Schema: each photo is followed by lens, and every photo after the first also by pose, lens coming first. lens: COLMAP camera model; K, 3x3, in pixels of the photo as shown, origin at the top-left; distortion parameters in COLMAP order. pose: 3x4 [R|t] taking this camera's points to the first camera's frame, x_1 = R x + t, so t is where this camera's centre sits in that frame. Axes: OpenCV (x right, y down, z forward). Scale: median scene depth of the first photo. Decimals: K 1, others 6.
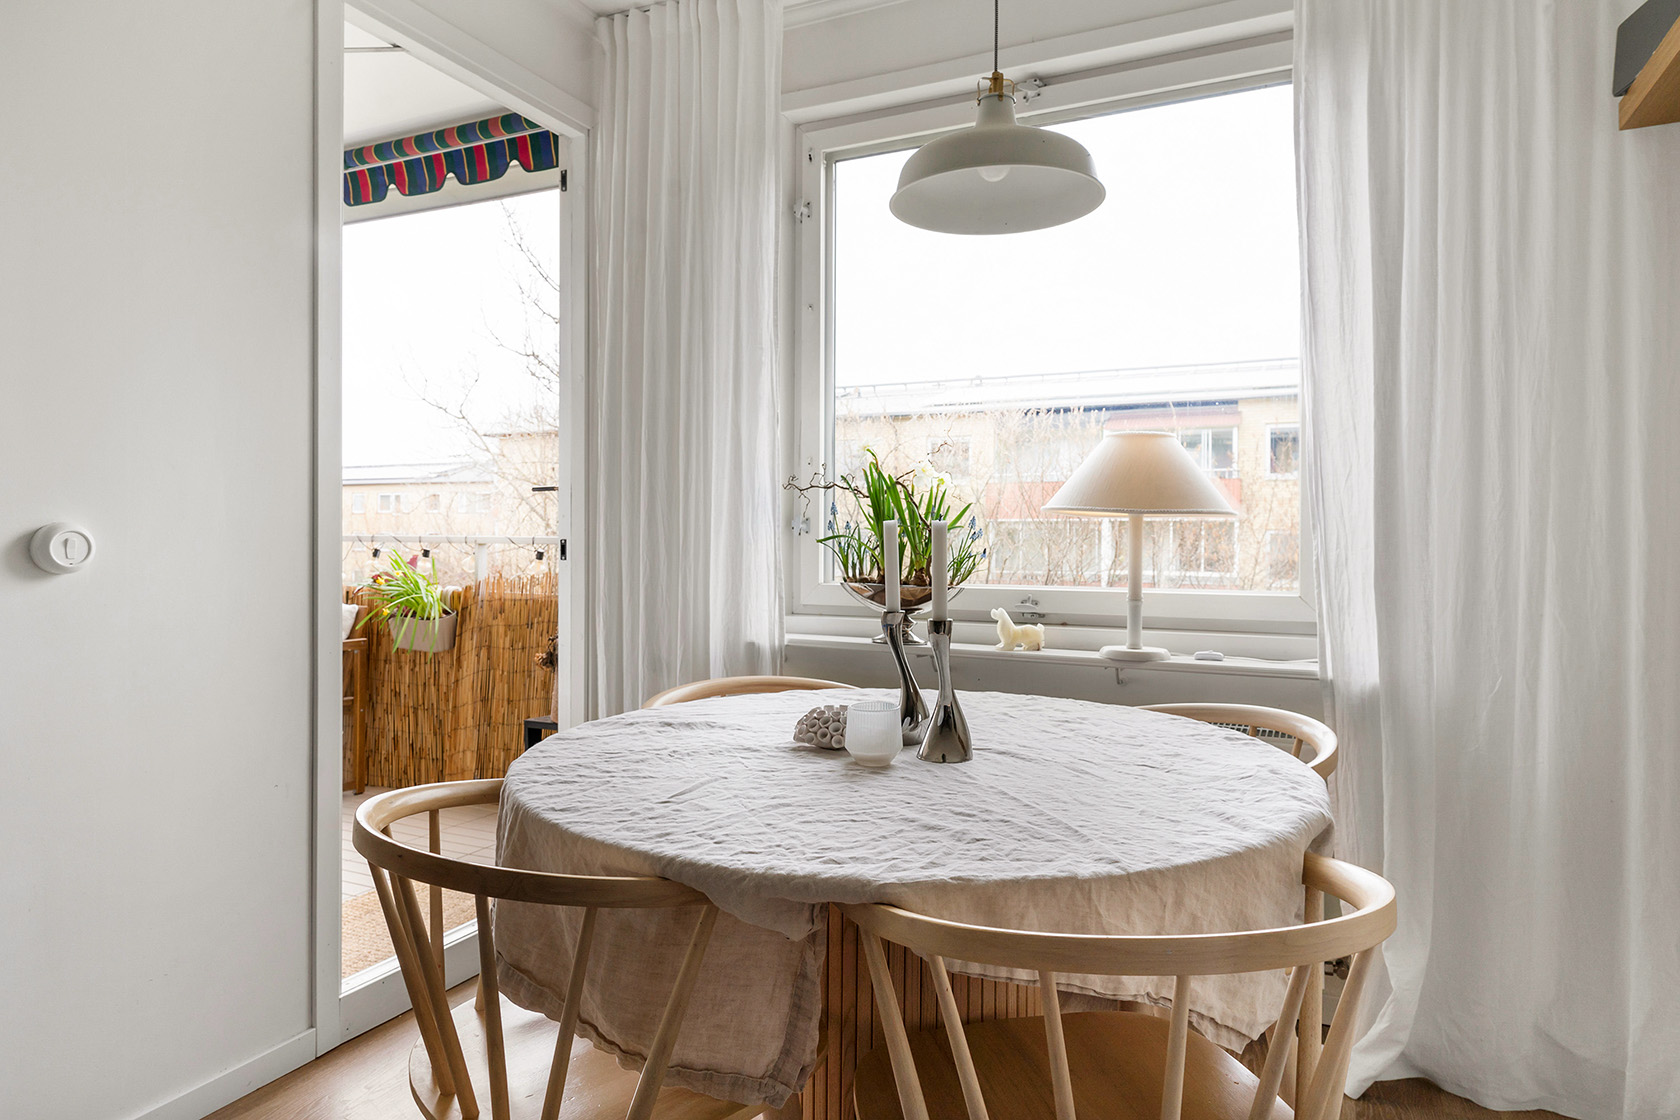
lens RADIAL K [[1006.4, 0, 827.0], [0, 1006.4, 559.4], [0, 0, 1]] dist [0.002964, 0.001378]
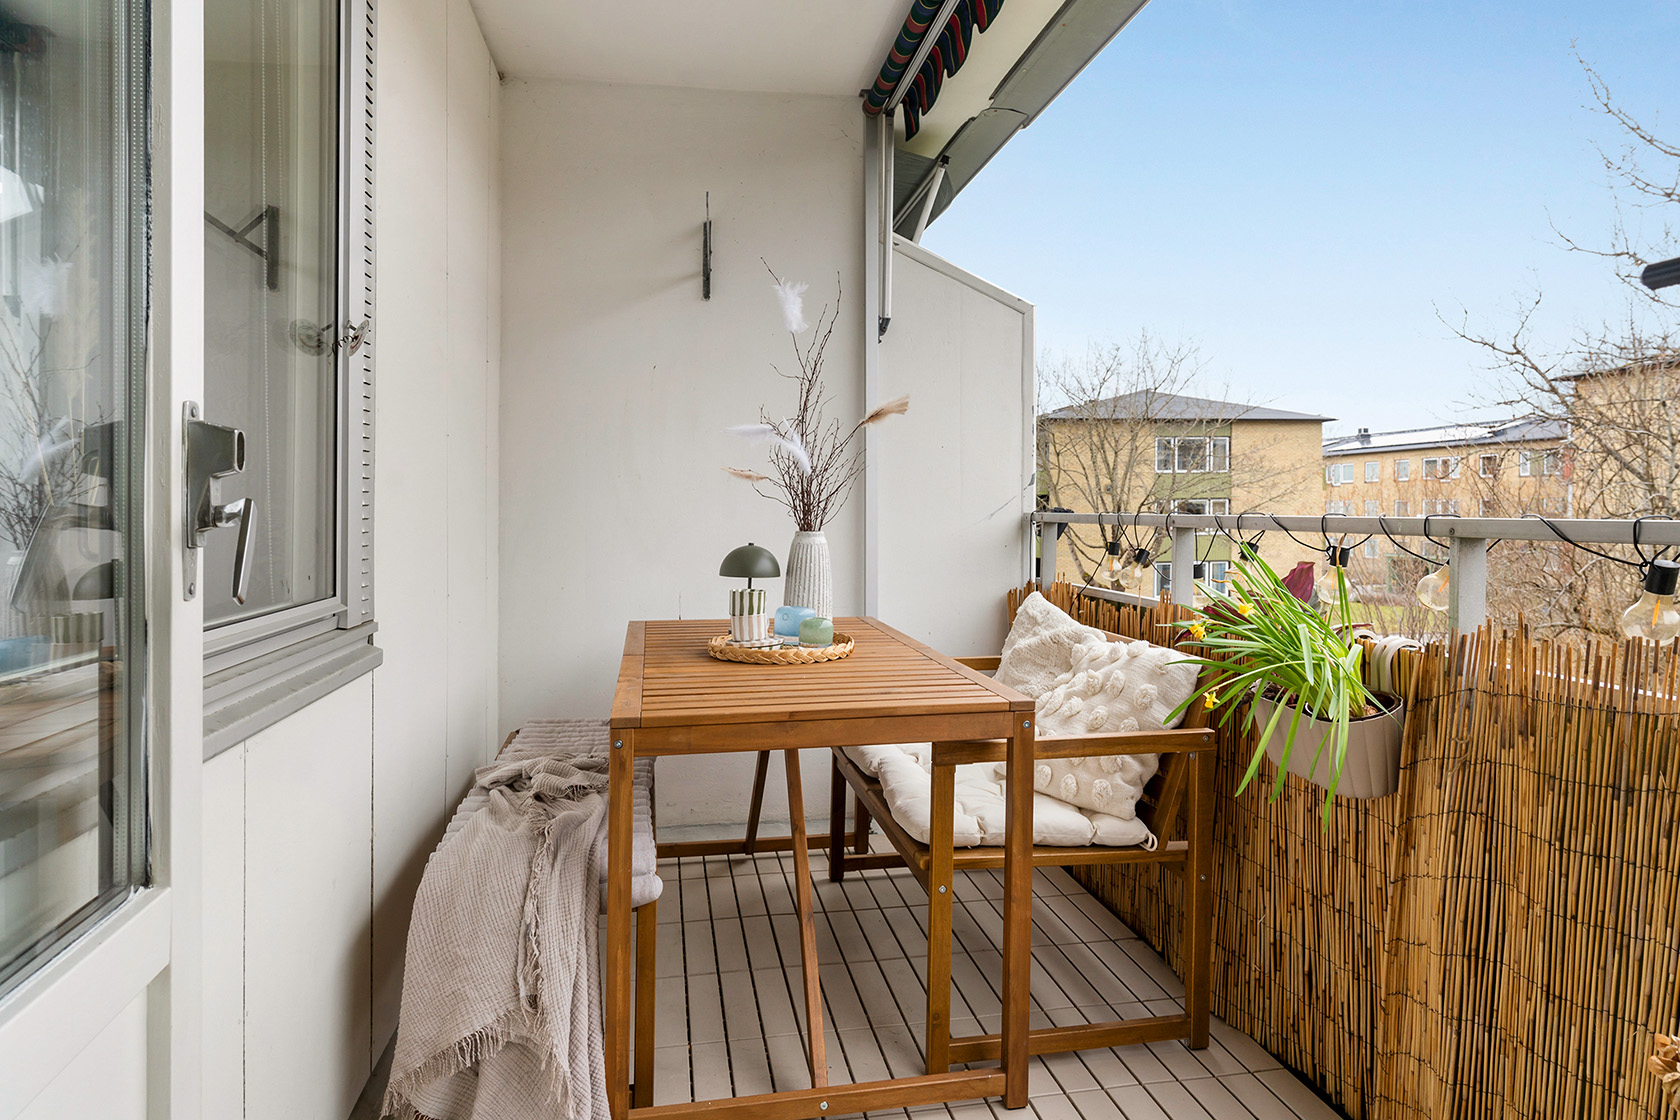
lens RADIAL K [[1006.4, 0, 850.4], [0, 1006.4, 521.6], [0, 0, 1]] dist [0.002964, 0.001378]
pose [[0.590790, 0.001013, -0.806825, -0.174846], [-0.006525, 0.999973, -0.003522, -0.019287], [0.806799, 0.007345, 0.590781, 0.589204]]
